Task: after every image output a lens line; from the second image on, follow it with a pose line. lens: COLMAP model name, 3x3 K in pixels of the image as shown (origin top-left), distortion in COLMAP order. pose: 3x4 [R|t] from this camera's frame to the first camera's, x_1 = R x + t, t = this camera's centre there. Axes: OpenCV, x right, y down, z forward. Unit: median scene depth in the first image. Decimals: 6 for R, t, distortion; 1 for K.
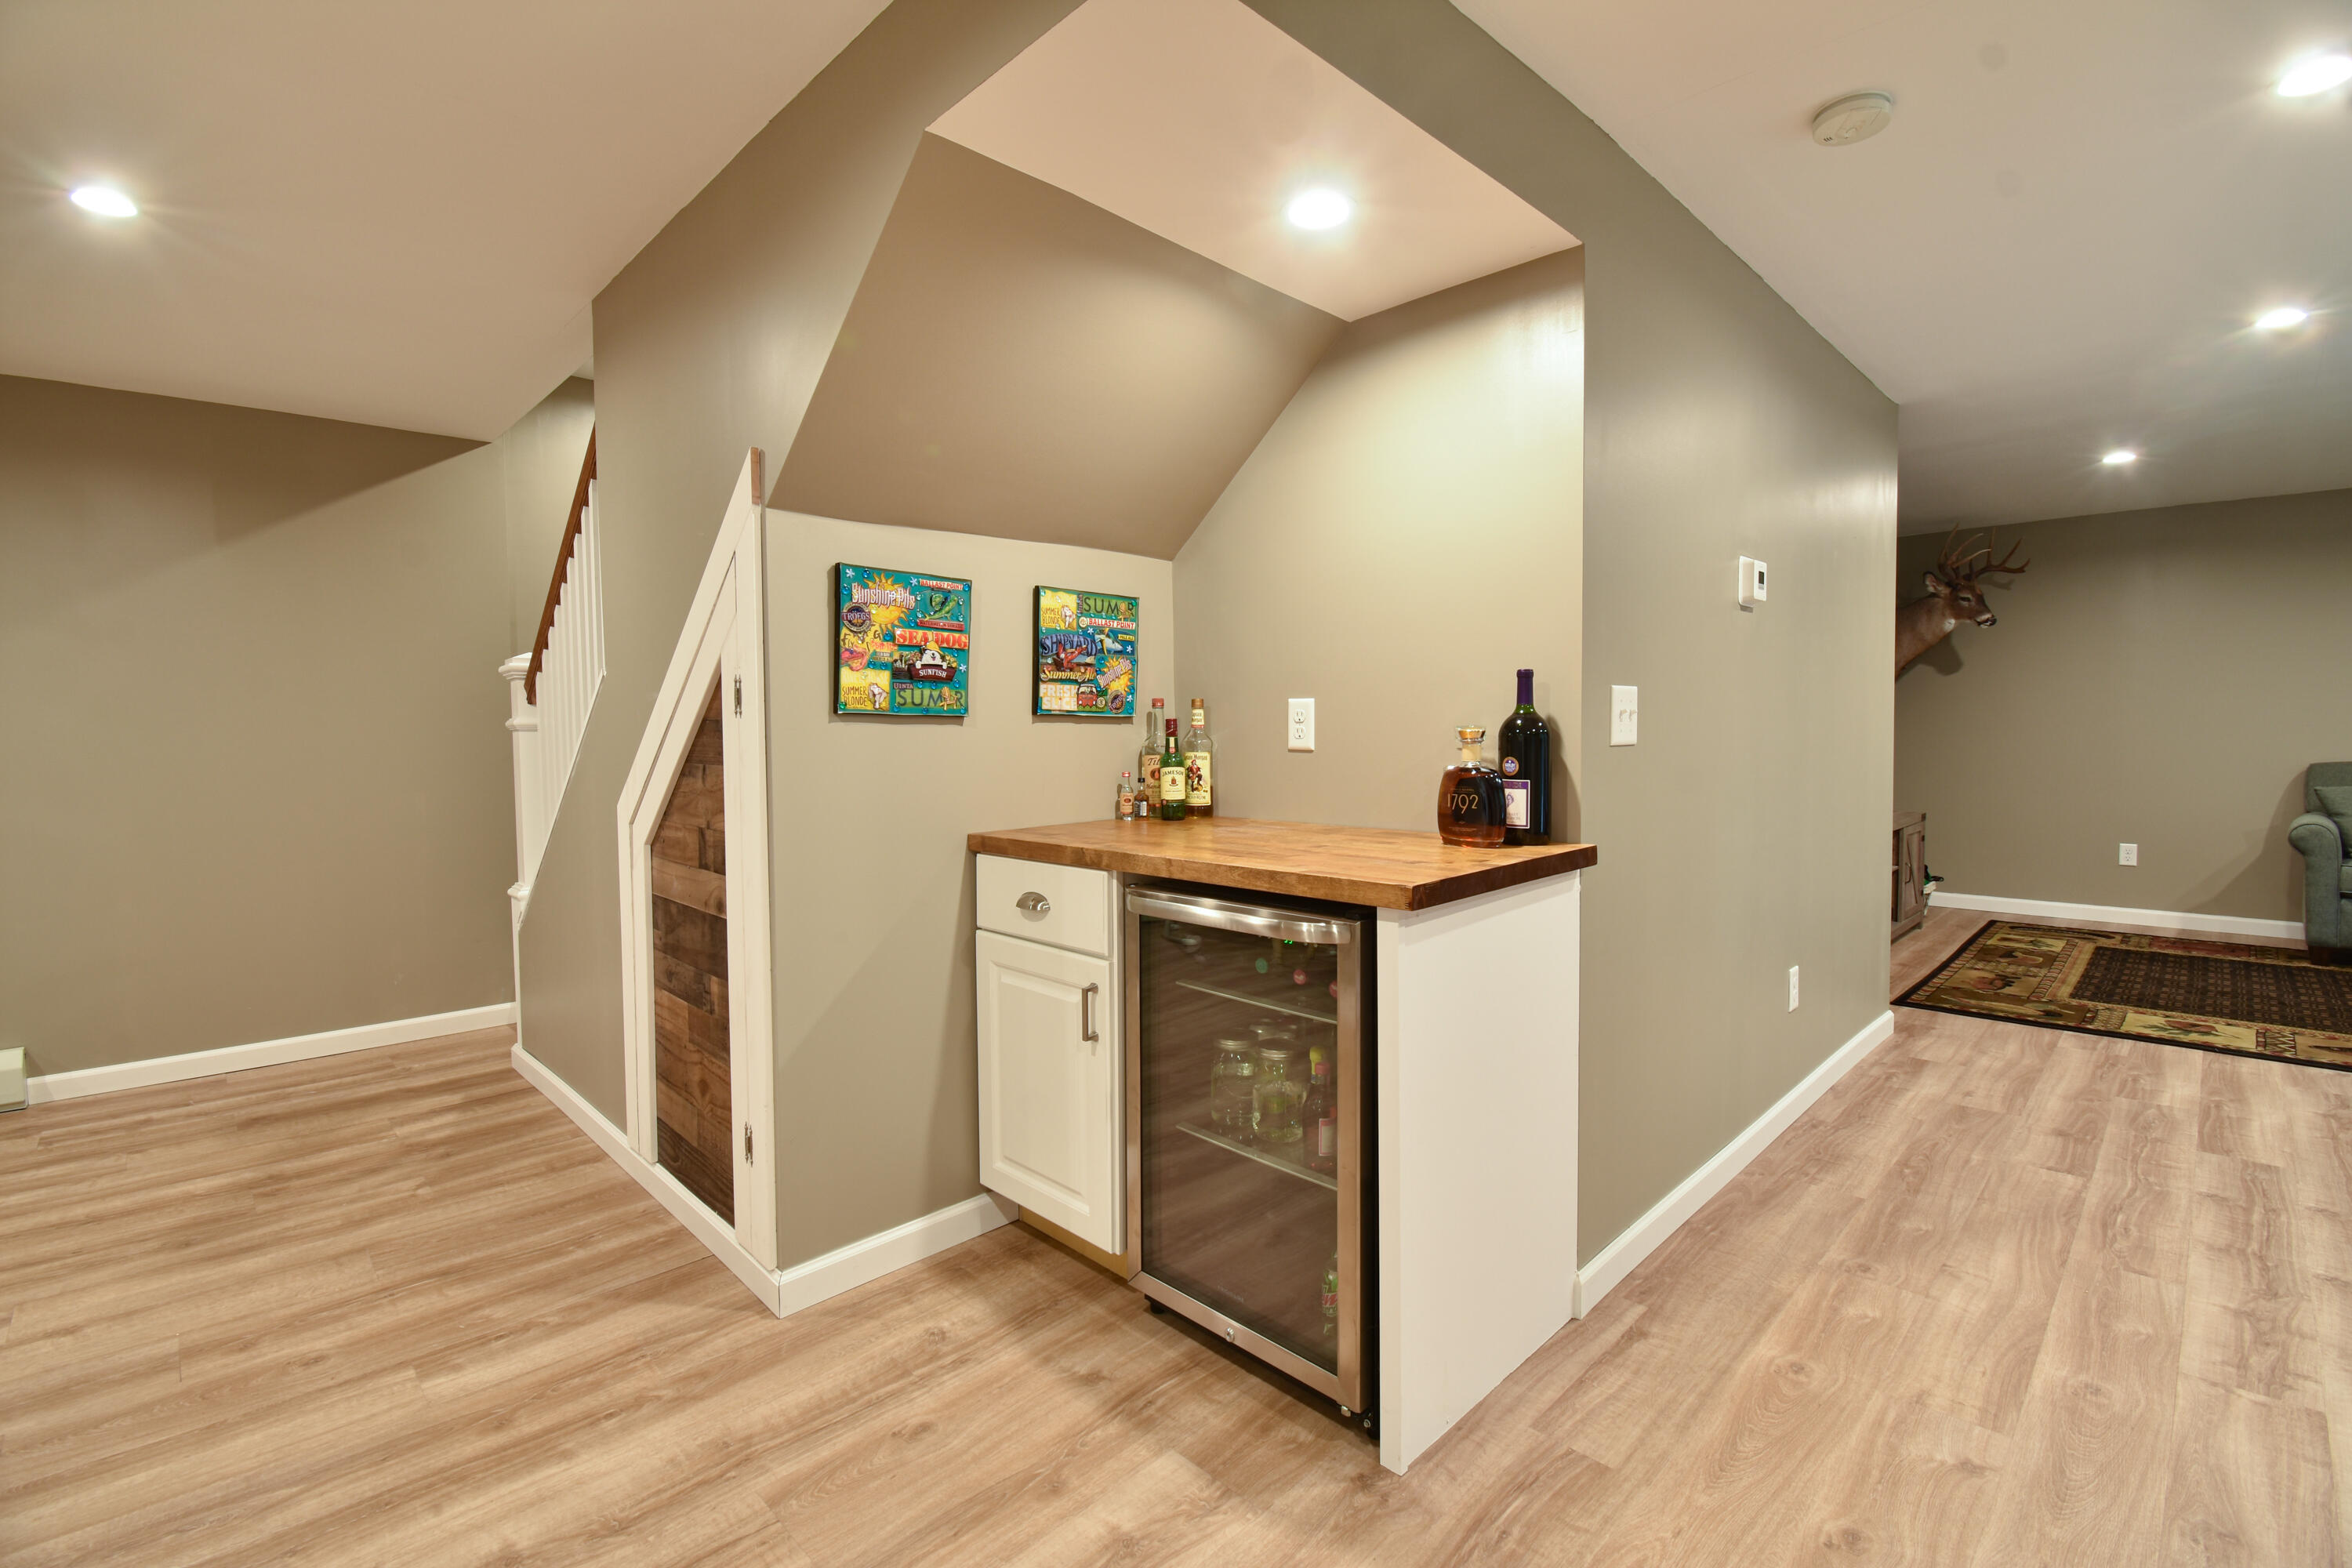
lens RADIAL K [[1030.3, 0, 1184.4], [0, 1030.3, 768.0], [0, 0, 1]] dist [0.016993, -0.025008]
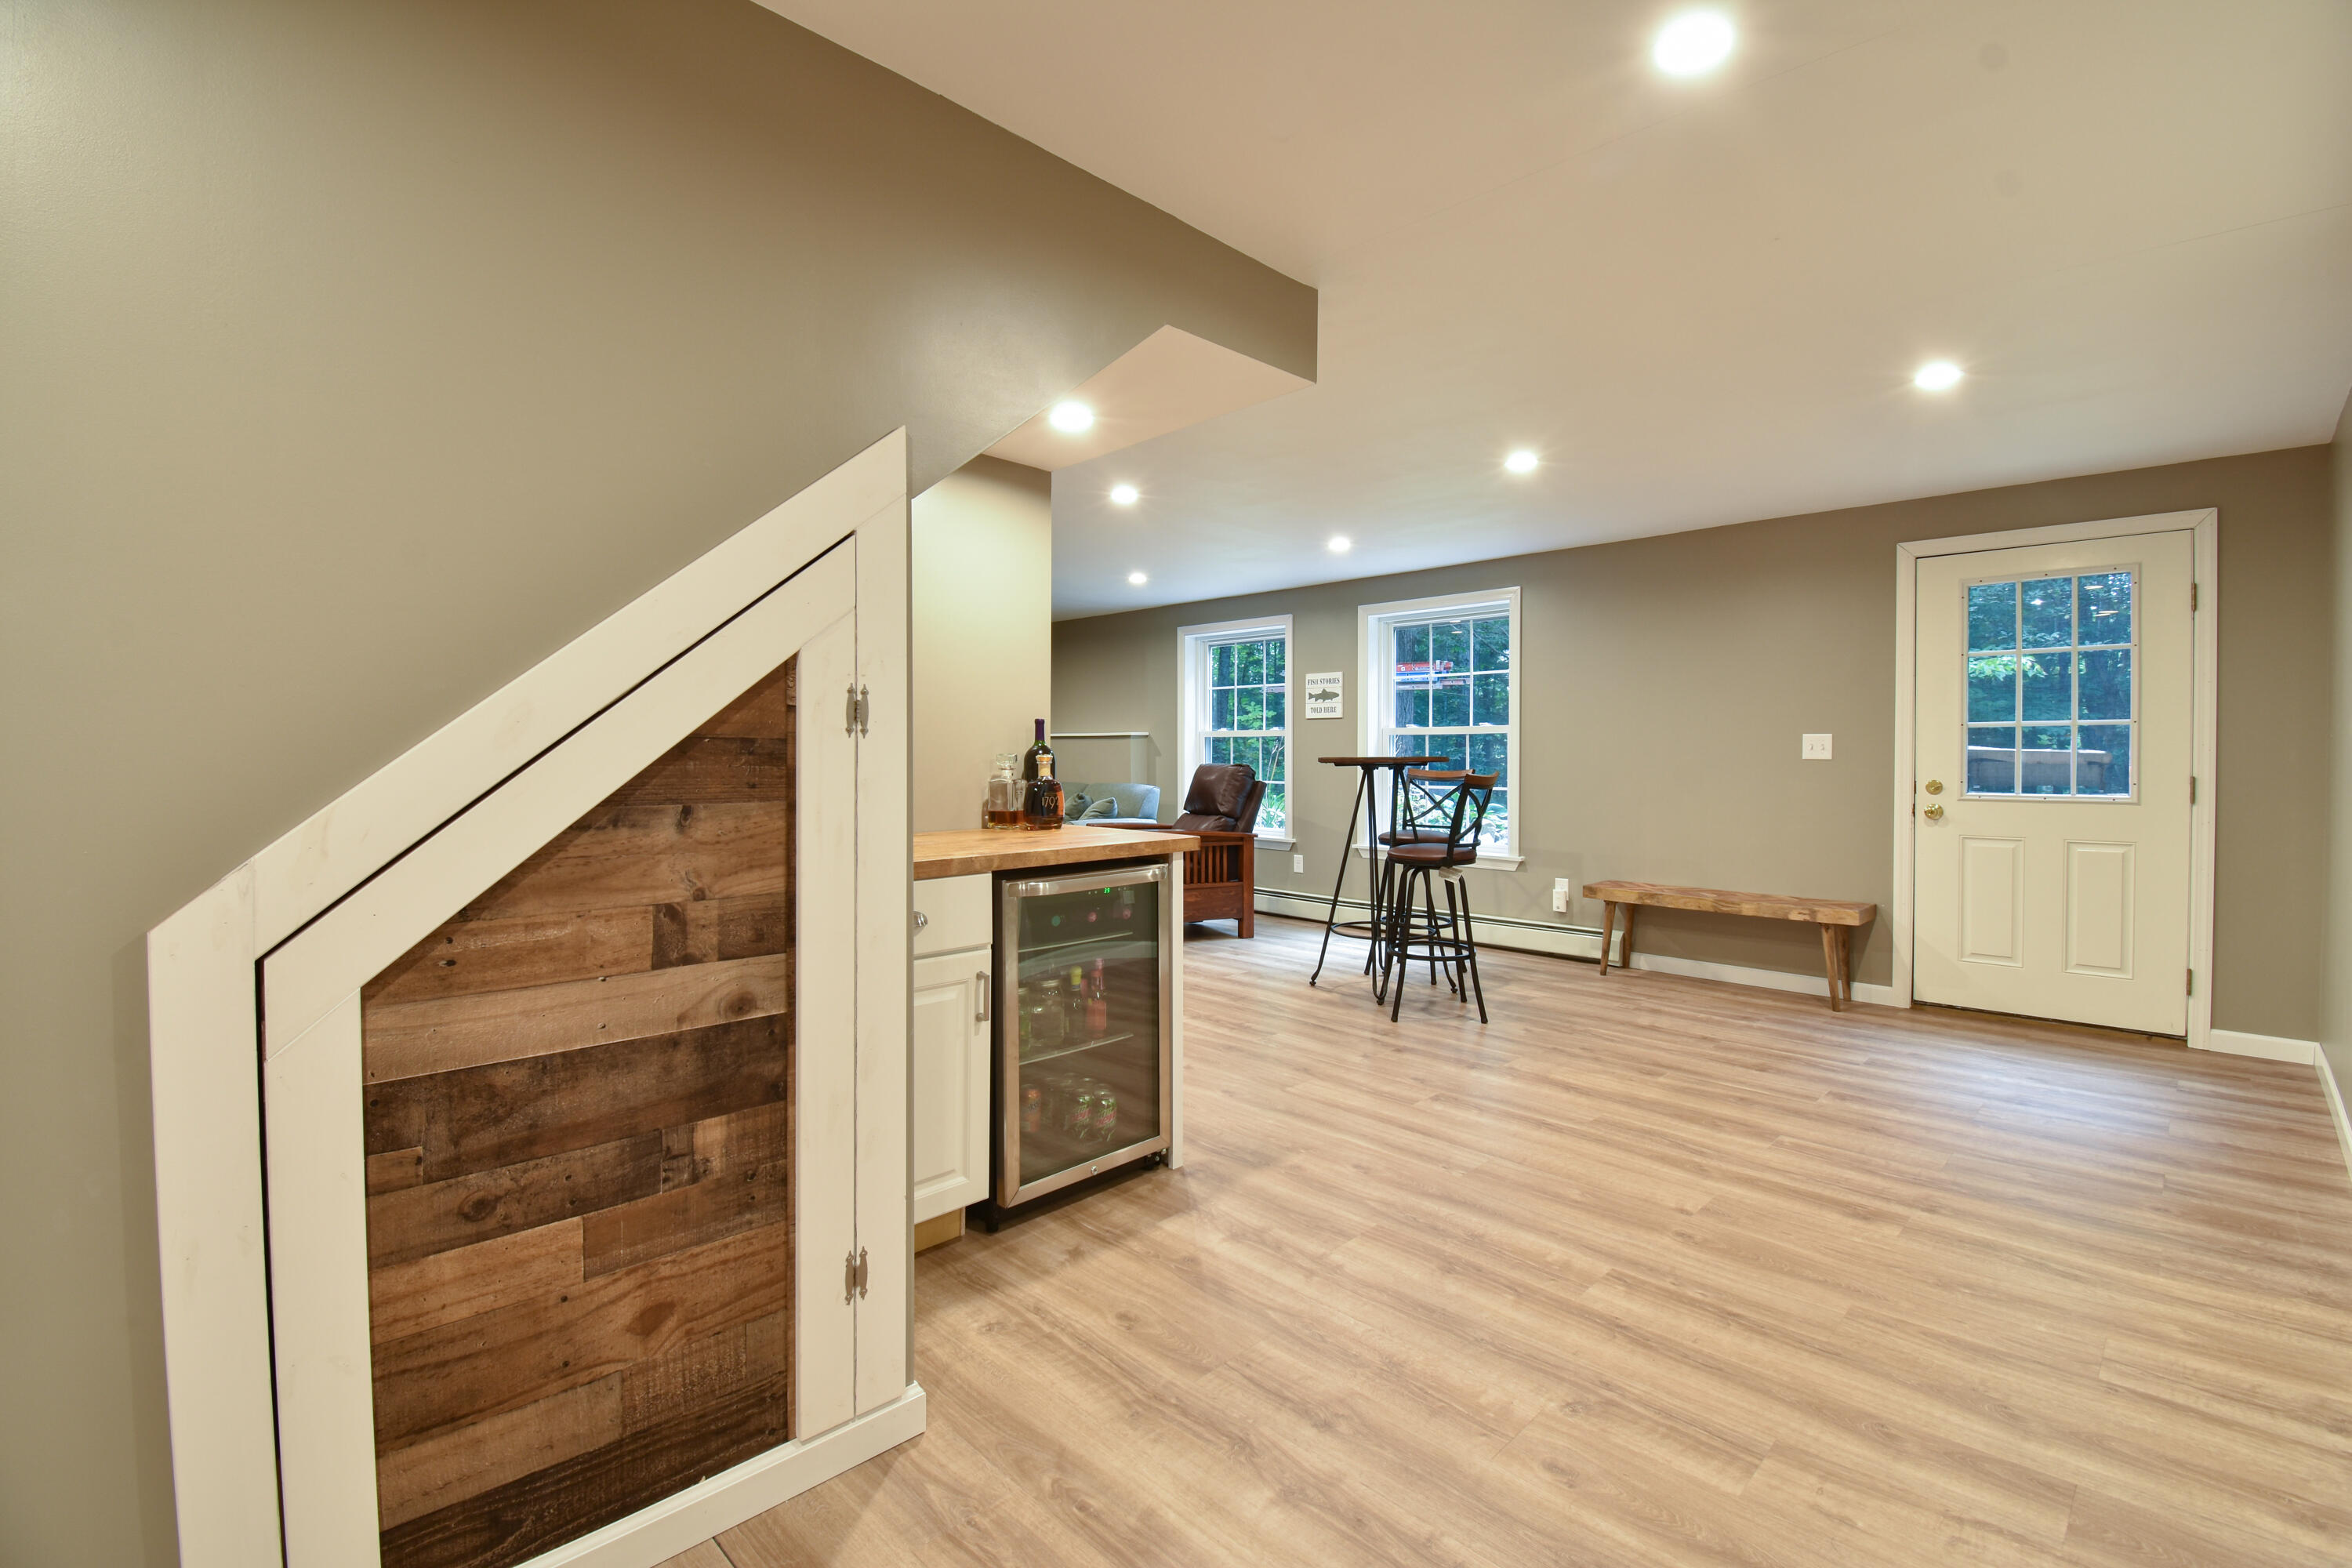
lens RADIAL K [[1030.3, 0, 1184.4], [0, 1030.3, 768.0], [0, 0, 1]] dist [0.016993, -0.025008]
pose [[-0.001680, -0.006873, 0.999975, -1.129113], [0.038665, 0.999228, 0.006933, -0.019088], [-0.999251, 0.038676, -0.001413, 0.684759]]
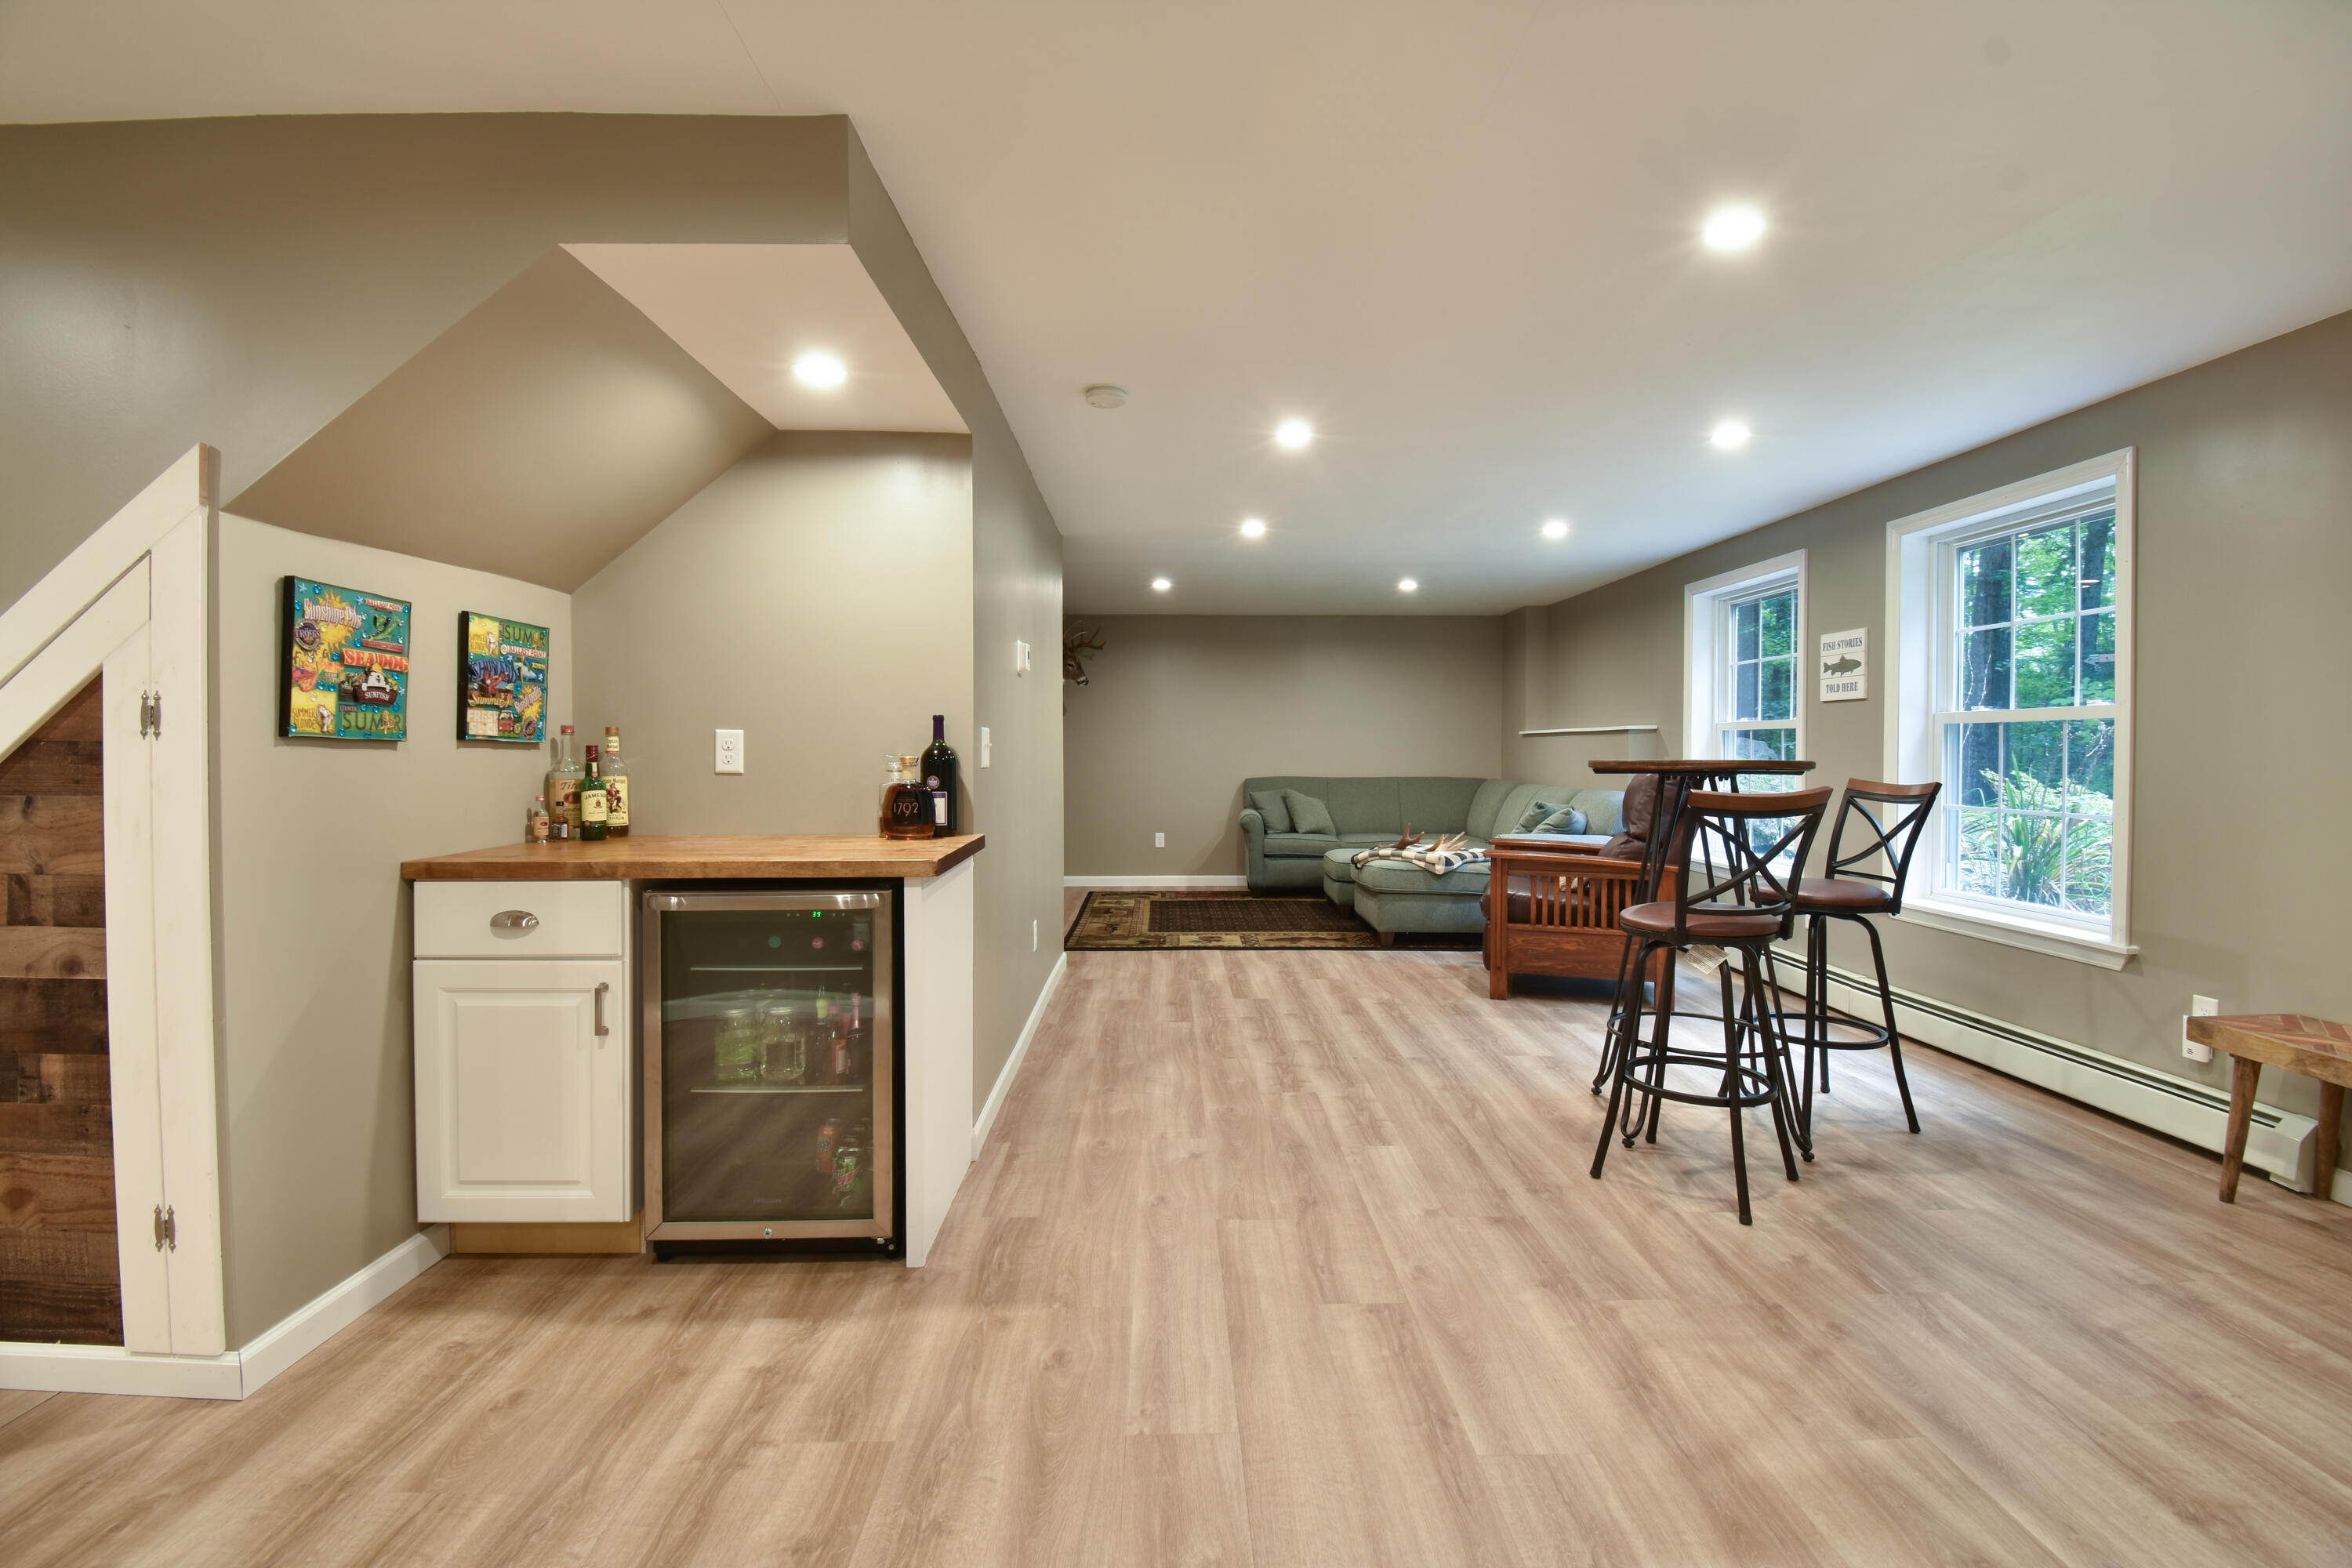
lens RADIAL K [[1039.3, 0, 1182.8], [0, 1039.3, 768.1], [0, 0, 1]] dist [0.000934, -0.015169]
pose [[0.687950, -0.003461, 0.725750, -0.421930], [0.022203, 0.999621, -0.016280, 0.008035], [-0.725419, 0.027313, 0.687766, -0.208172]]
